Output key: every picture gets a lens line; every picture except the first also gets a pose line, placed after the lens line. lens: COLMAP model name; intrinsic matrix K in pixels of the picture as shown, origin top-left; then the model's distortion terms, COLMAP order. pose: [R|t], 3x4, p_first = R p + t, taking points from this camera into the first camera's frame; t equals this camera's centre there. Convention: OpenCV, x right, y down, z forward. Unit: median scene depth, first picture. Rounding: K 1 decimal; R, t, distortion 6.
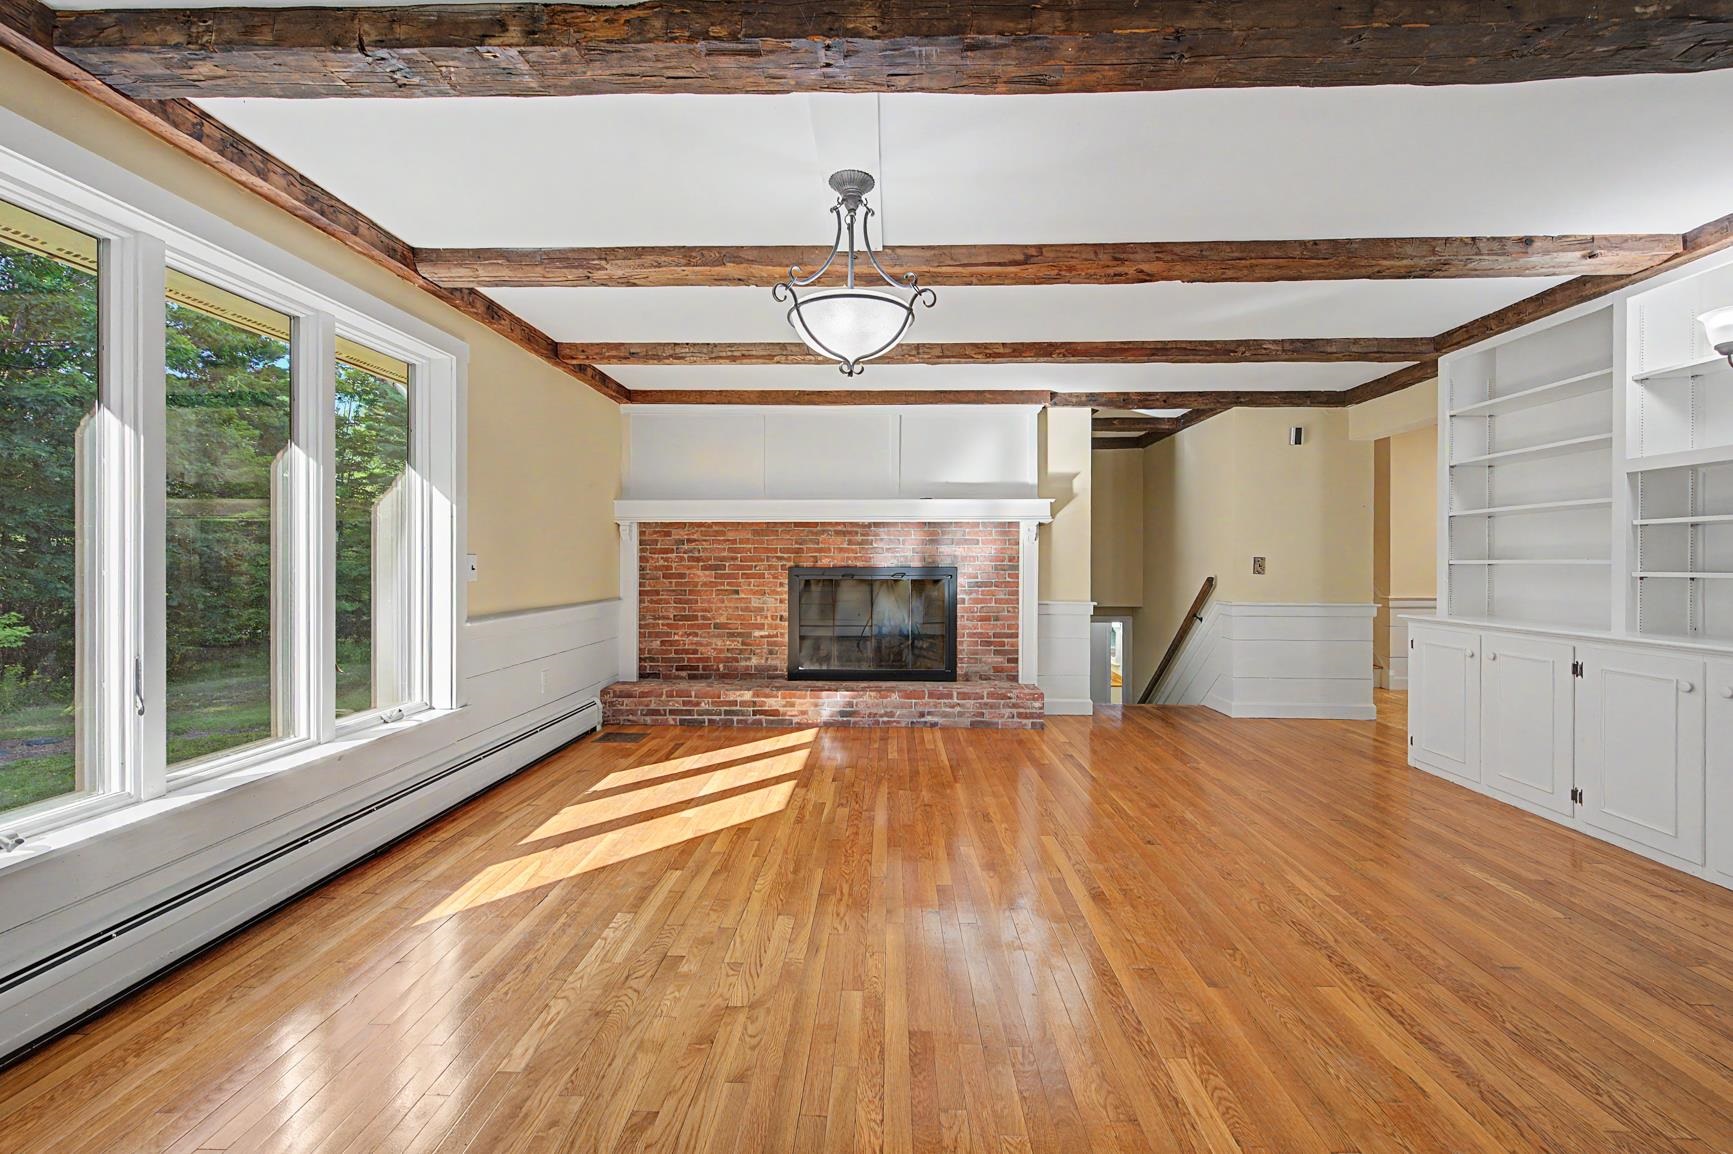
lens RADIAL K [[700.5, 0, 865.0], [0, 700.5, 563.3], [0, 0, 1]] dist [0.001317, -0.000084]
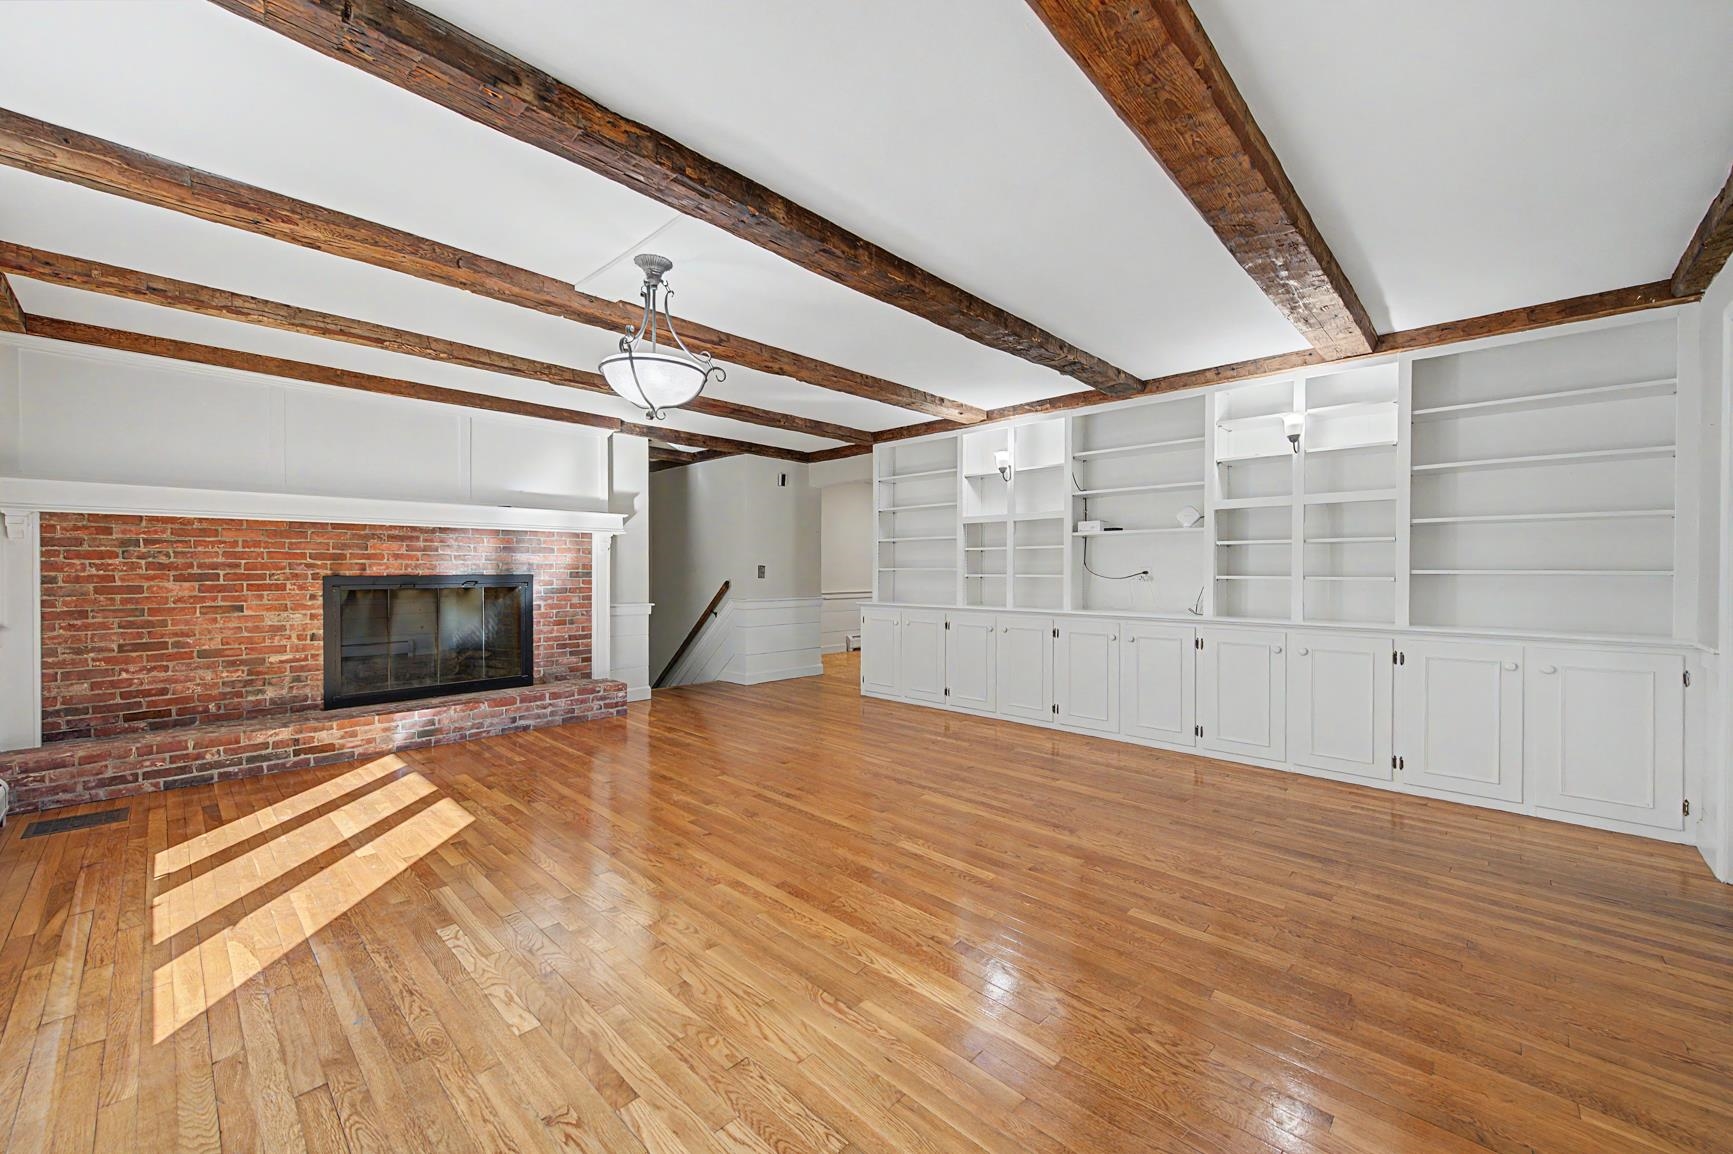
lens RADIAL K [[678.8, 0, 869.6], [0, 678.8, 575.1], [0, 0, 1]] dist [0.001526, 0.000008]
pose [[0.661471, -0.007998, 0.749928, -0.314556], [0.002438, 0.999961, 0.008514, -0.001178], [-0.749967, -0.003804, 0.661464, -0.037180]]
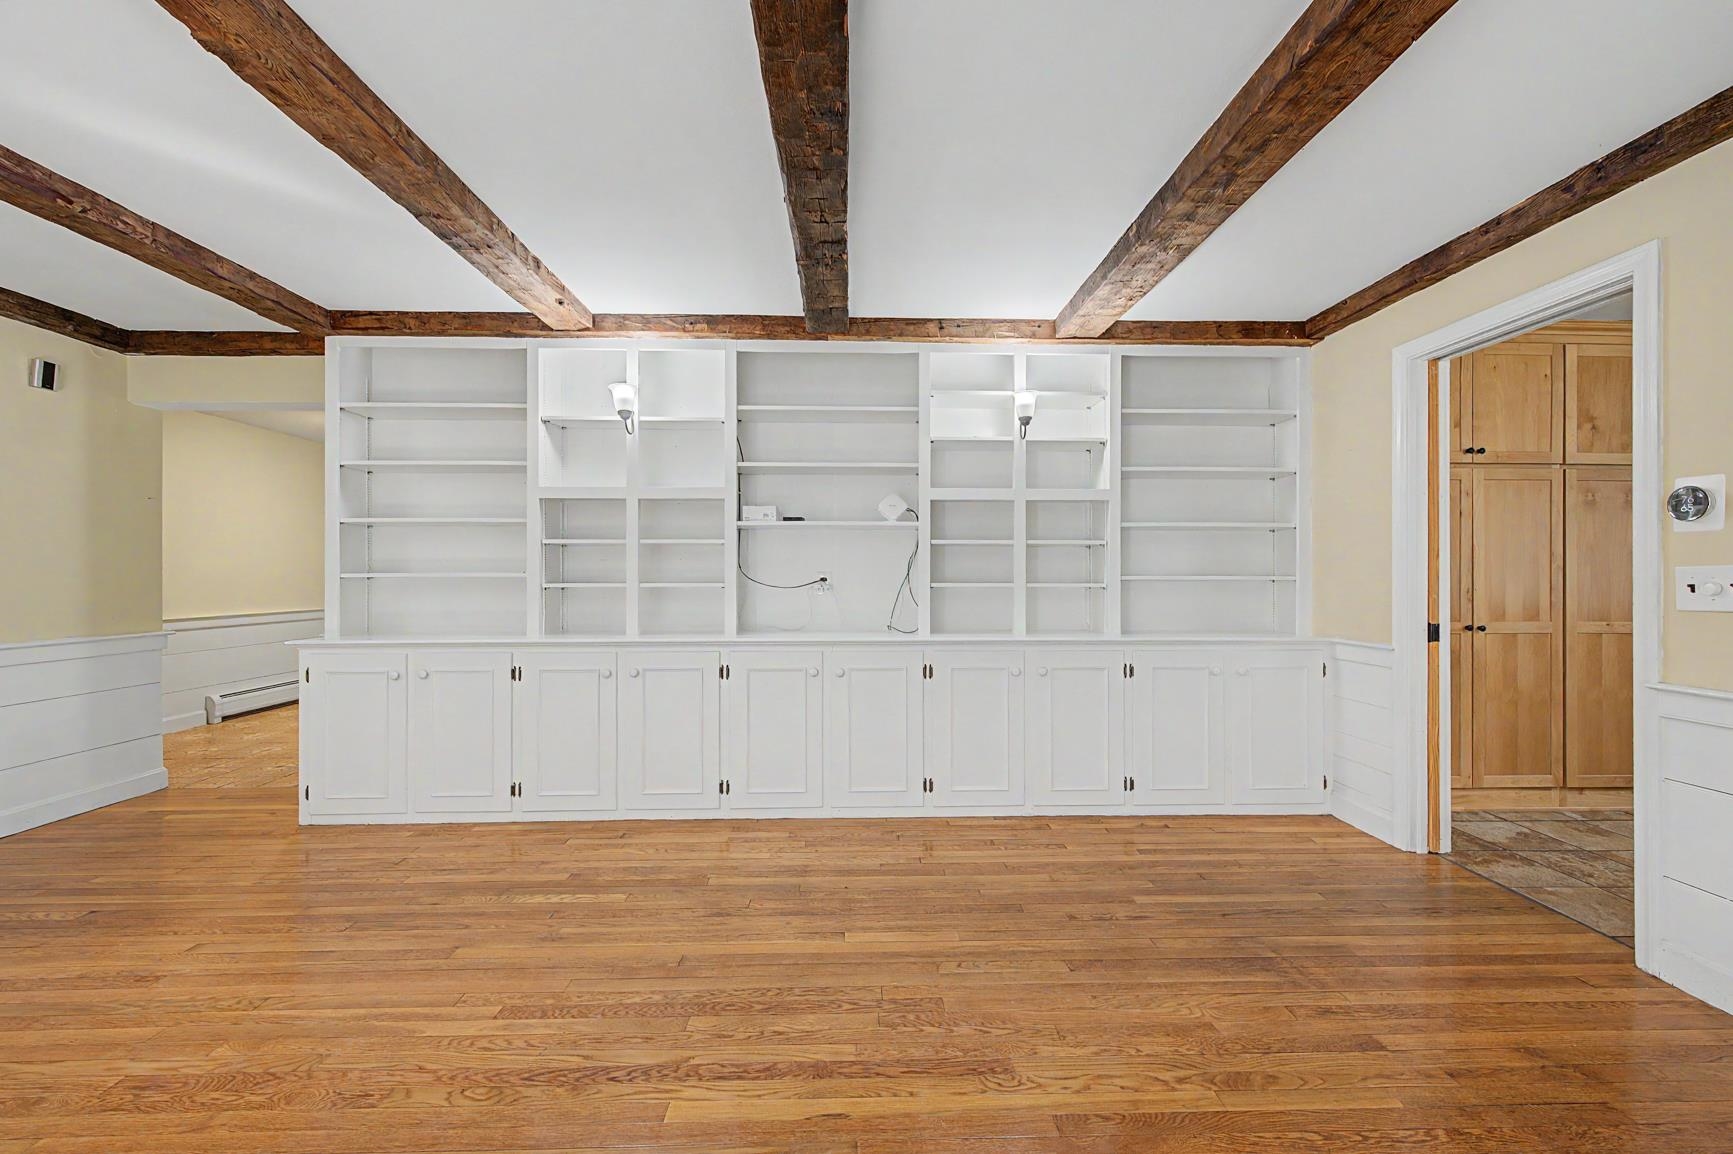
lens RADIAL K [[687.7, 0, 873.7], [0, 687.7, 574.1], [0, 0, 1]] dist [0.001493, 0.000019]
pose [[-0.066857, -0.002115, 0.997760, -0.053921], [0.002347, 0.999995, 0.002277, -0.002739], [-0.997760, 0.002494, -0.066852, 0.323227]]
